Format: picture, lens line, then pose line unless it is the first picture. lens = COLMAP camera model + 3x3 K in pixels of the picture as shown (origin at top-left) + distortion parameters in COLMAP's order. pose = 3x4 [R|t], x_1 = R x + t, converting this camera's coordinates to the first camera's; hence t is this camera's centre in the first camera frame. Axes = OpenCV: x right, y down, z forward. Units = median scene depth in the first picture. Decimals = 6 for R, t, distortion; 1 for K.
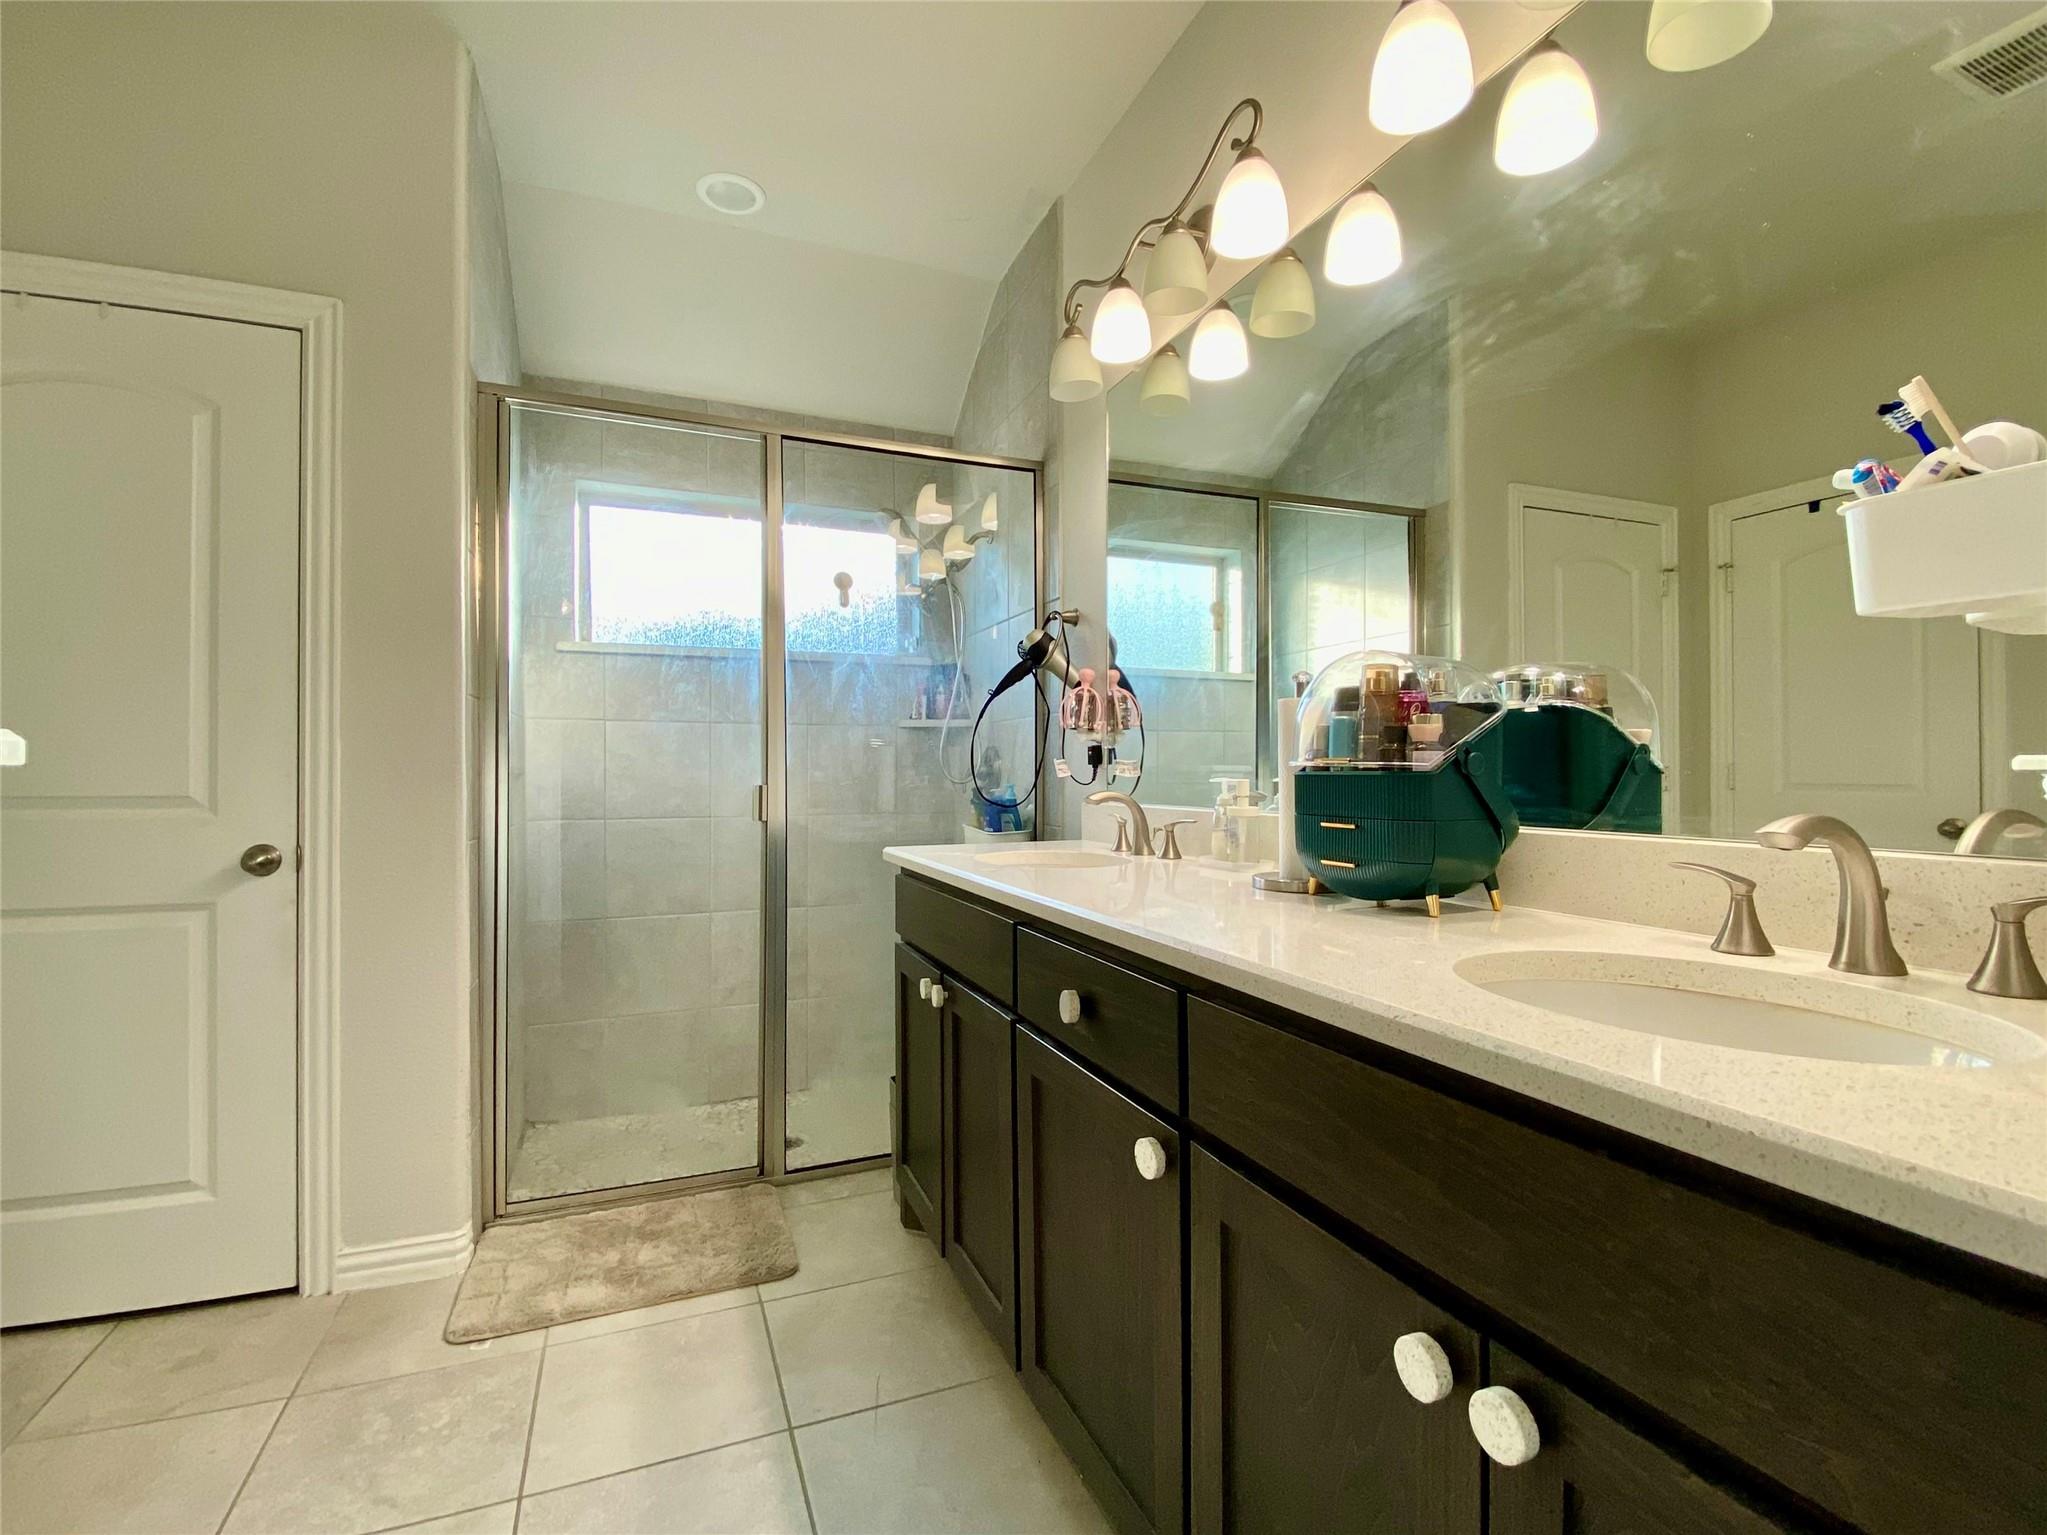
lens RADIAL K [[929.3, 0, 1017.5], [0, 929.3, 766.2], [0, 0, 1]] dist [0.000173, 0.000005]
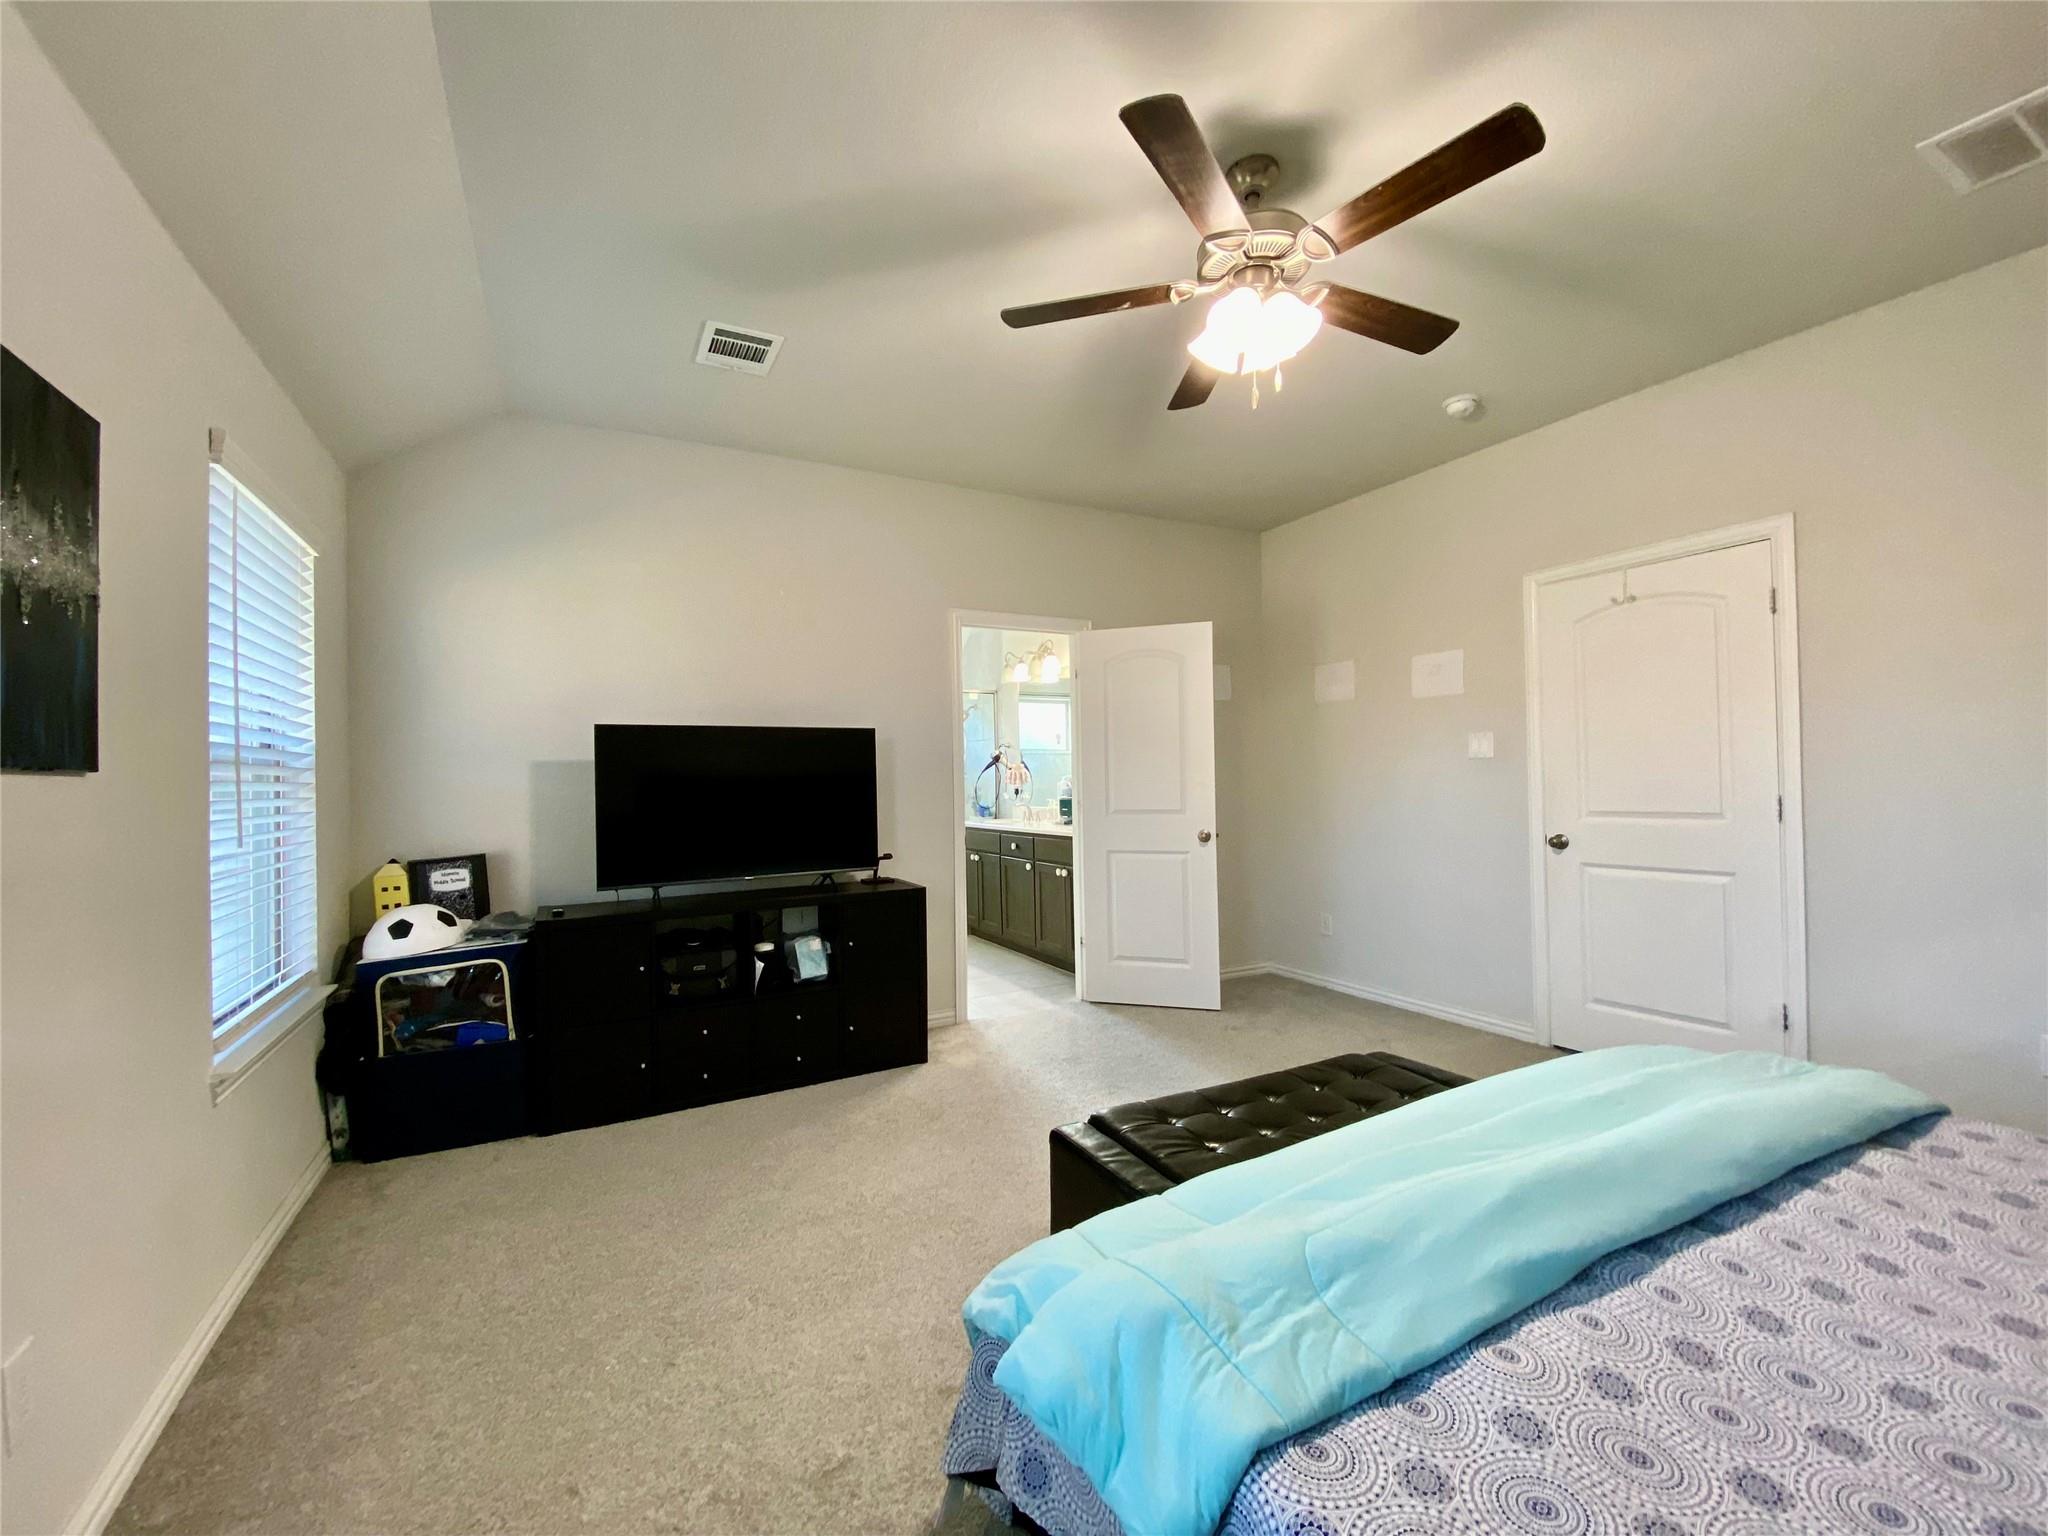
lens RADIAL K [[838.6, 0, 1026.5], [0, 838.6, 774.7], [0, 0, 1]] dist [-0.040574, -0.001038]
pose [[0.994249, -0.008440, 0.106755, -0.185651], [0.008961, 0.999950, -0.004404, -0.056105], [-0.106713, 0.005335, 0.994276, -1.836082]]
